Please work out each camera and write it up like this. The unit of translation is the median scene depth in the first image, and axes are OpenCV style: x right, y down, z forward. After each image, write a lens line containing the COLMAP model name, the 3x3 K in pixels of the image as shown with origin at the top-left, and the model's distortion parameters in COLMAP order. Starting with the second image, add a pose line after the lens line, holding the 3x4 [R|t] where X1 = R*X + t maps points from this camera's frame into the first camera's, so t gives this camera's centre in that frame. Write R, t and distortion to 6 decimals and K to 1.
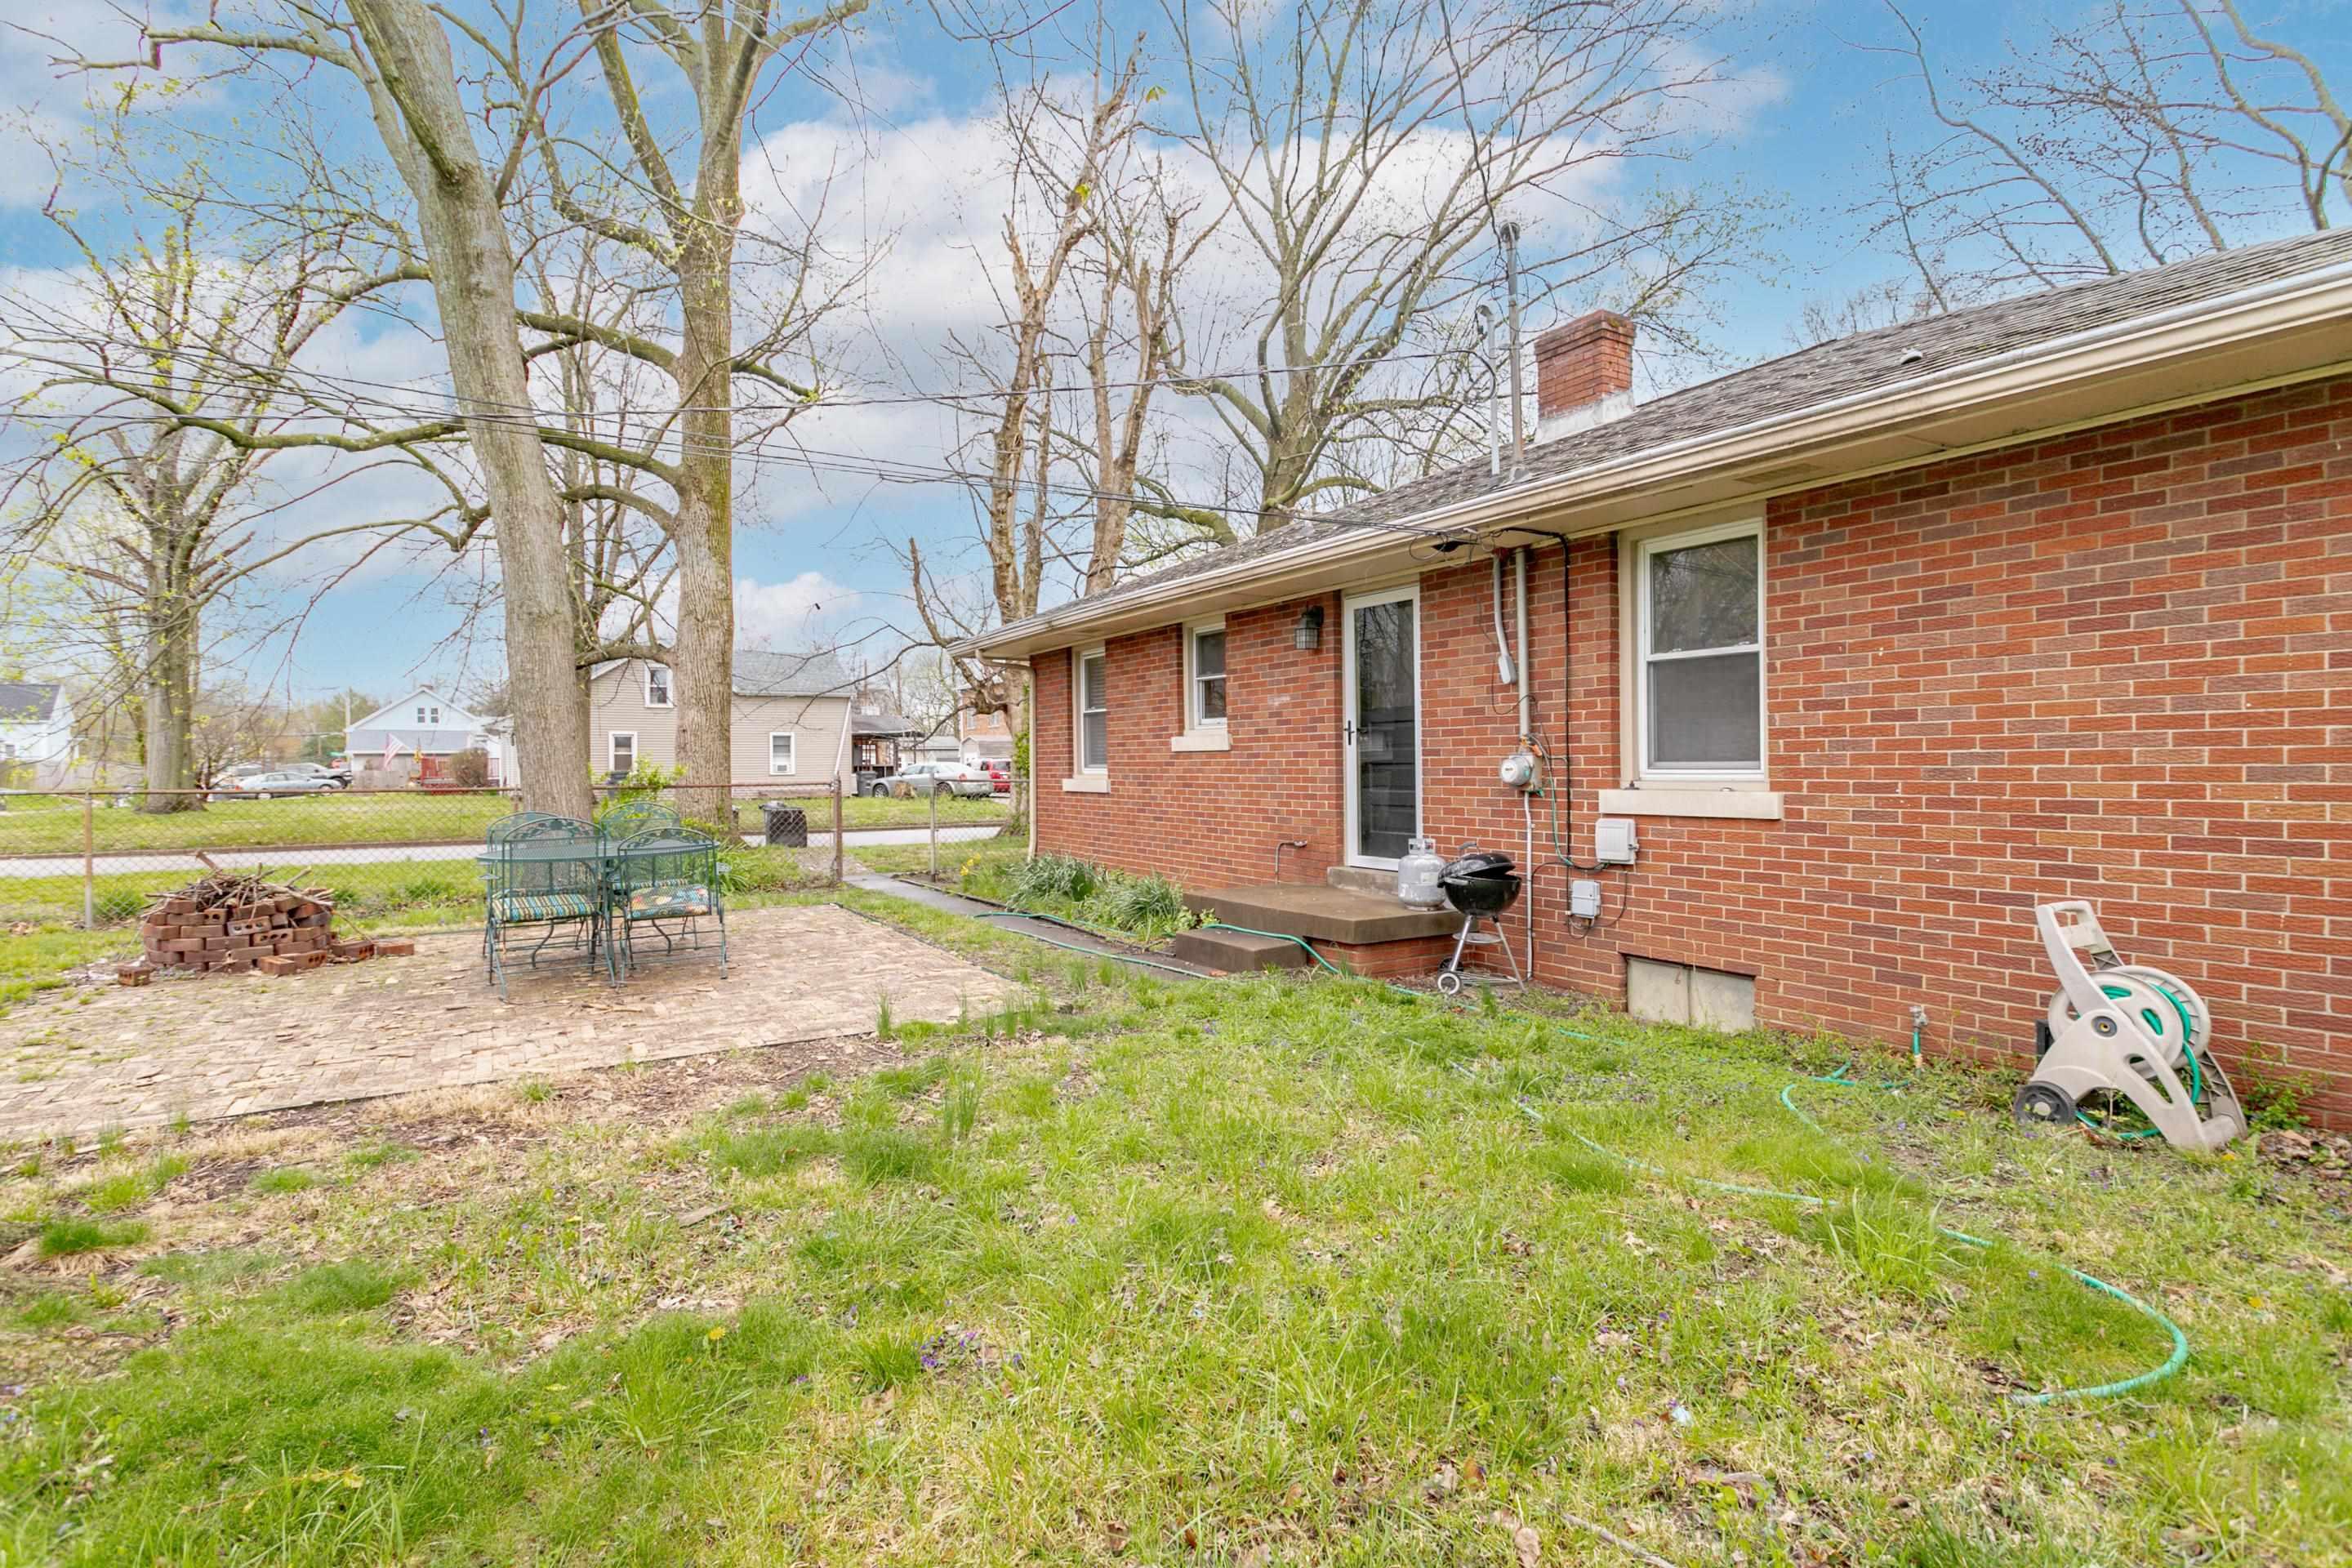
lens RADIAL K [[1122.7, 0, 1171.6], [0, 1122.7, 767.6], [0, 0, 1]] dist [-0.000642, 0.000317]
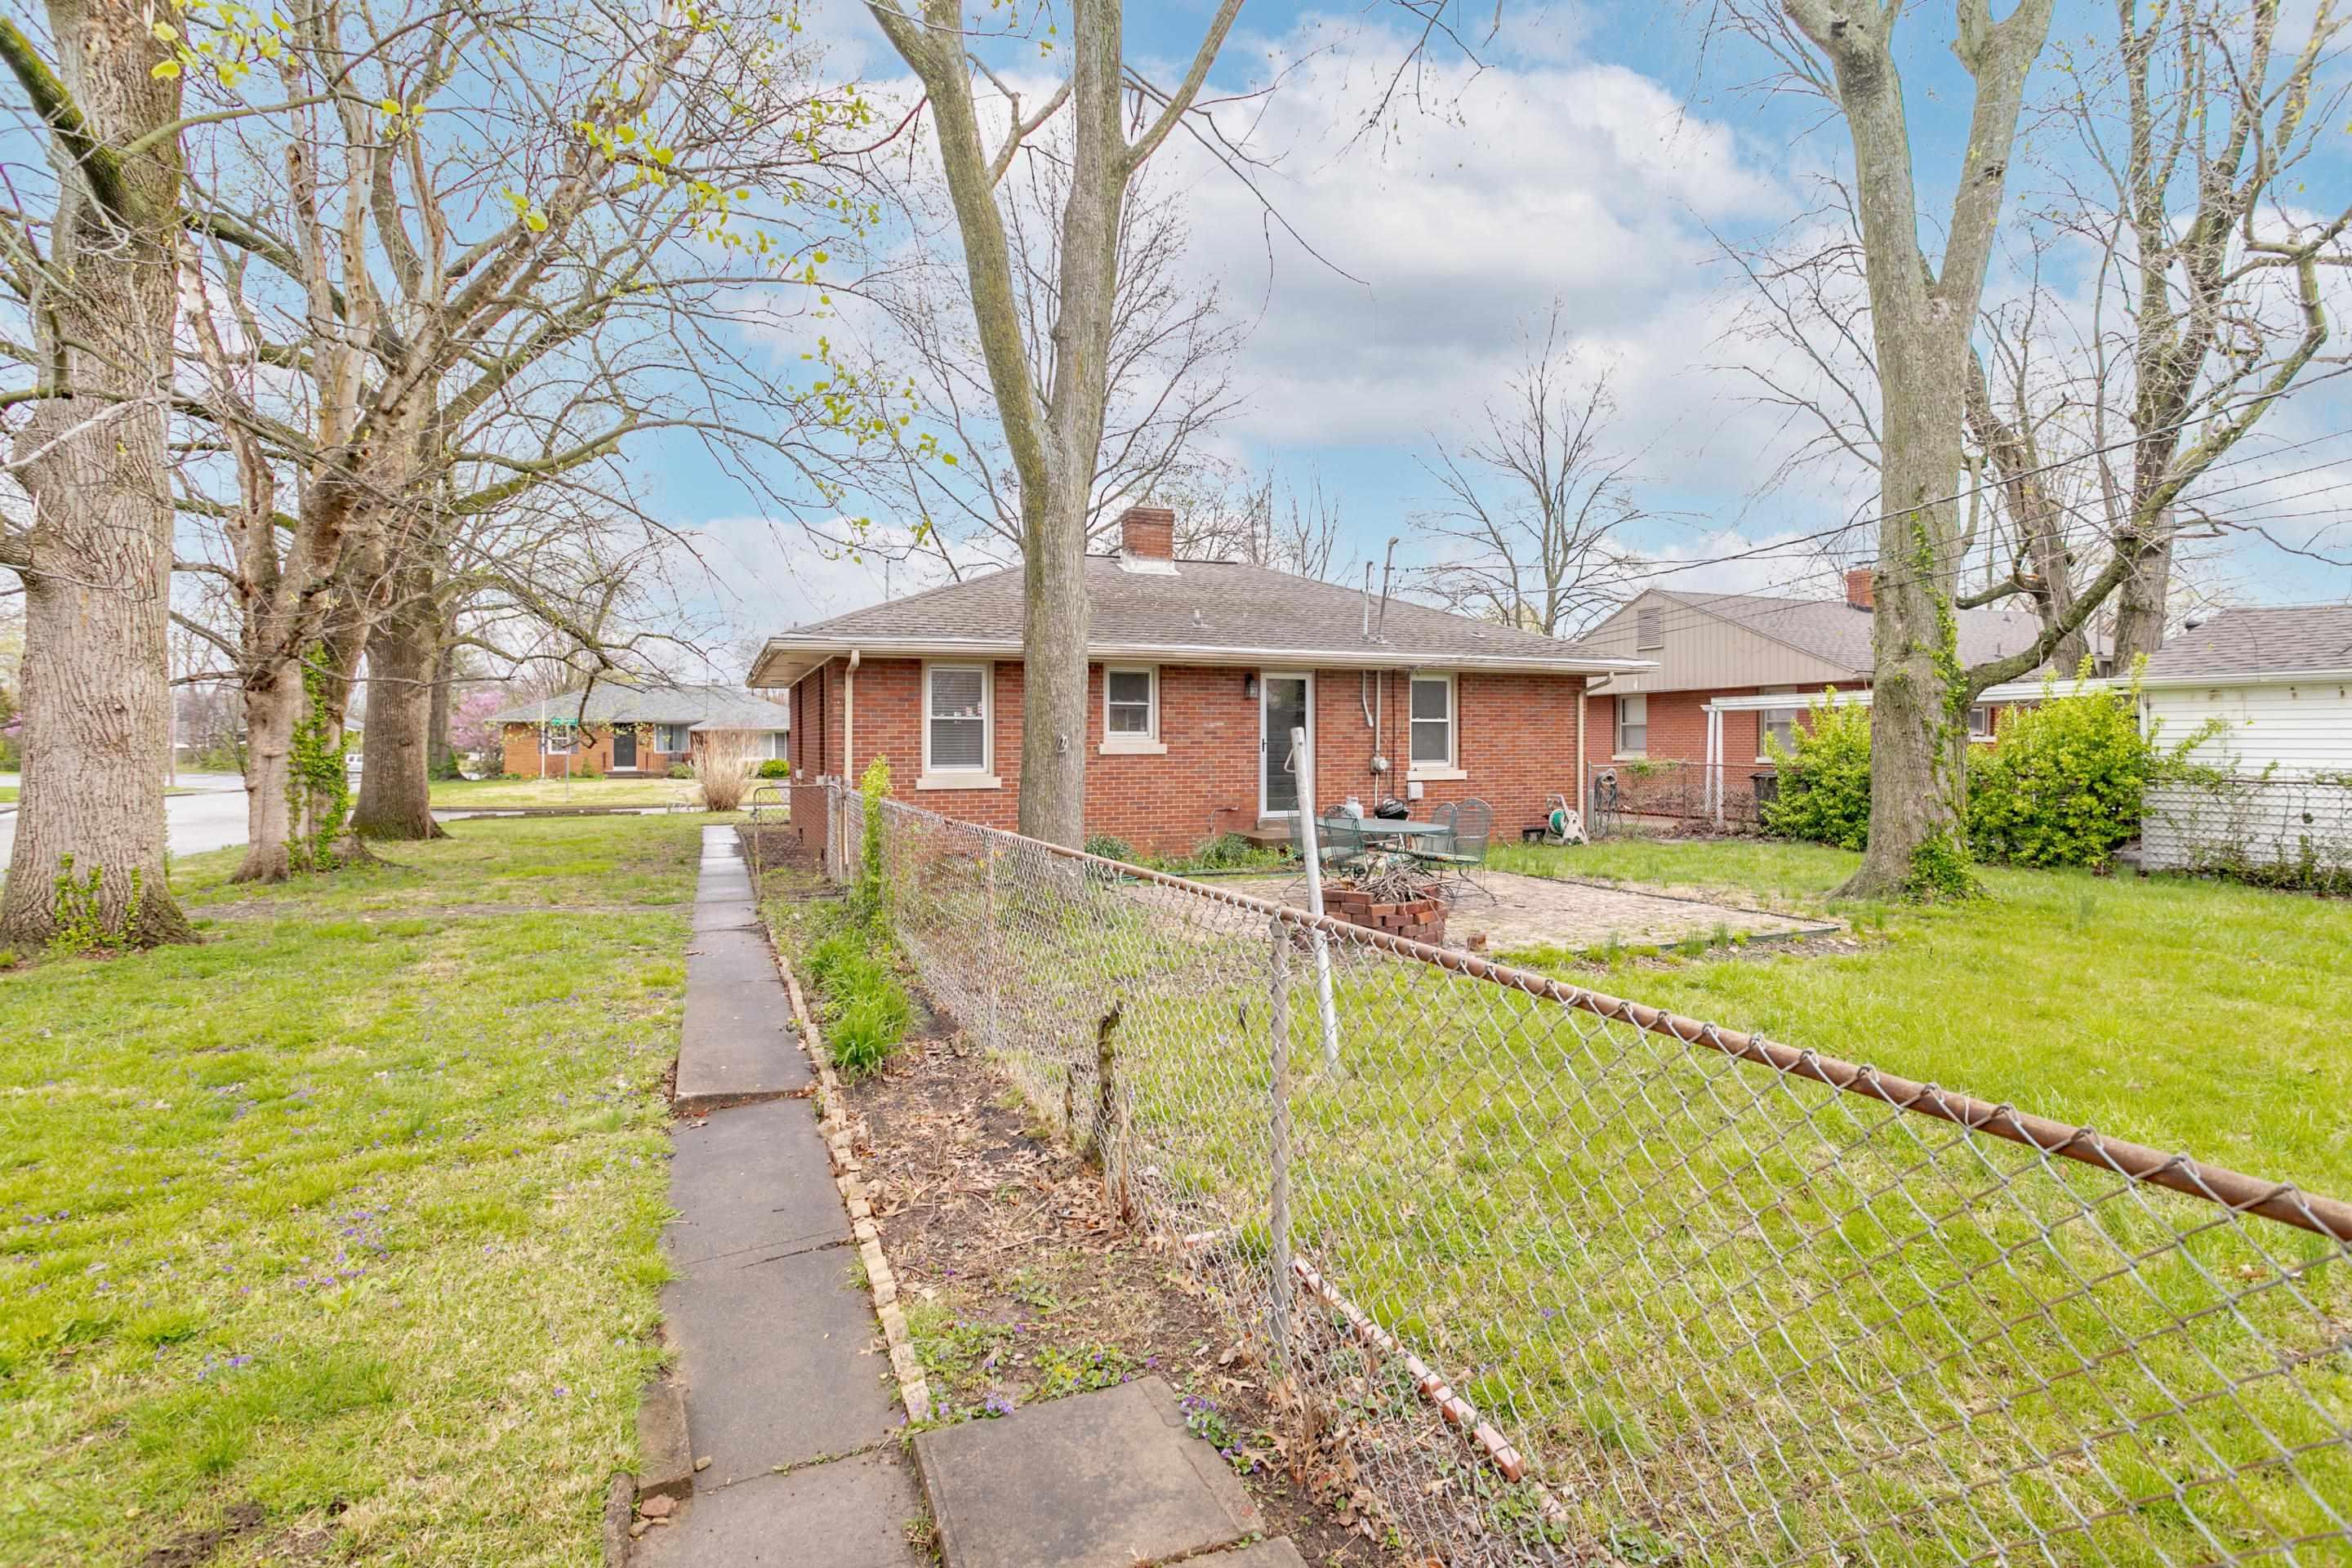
lens RADIAL K [[1122.7, 0, 1171.6], [0, 1122.7, 767.6], [0, 0, 1]] dist [-0.000642, 0.000317]
pose [[0.150194, 0.009024, 0.988615, -2.052858], [0.015229, 0.999819, -0.011440, 0.029857], [-0.988539, 0.016774, 0.150029, 1.066839]]
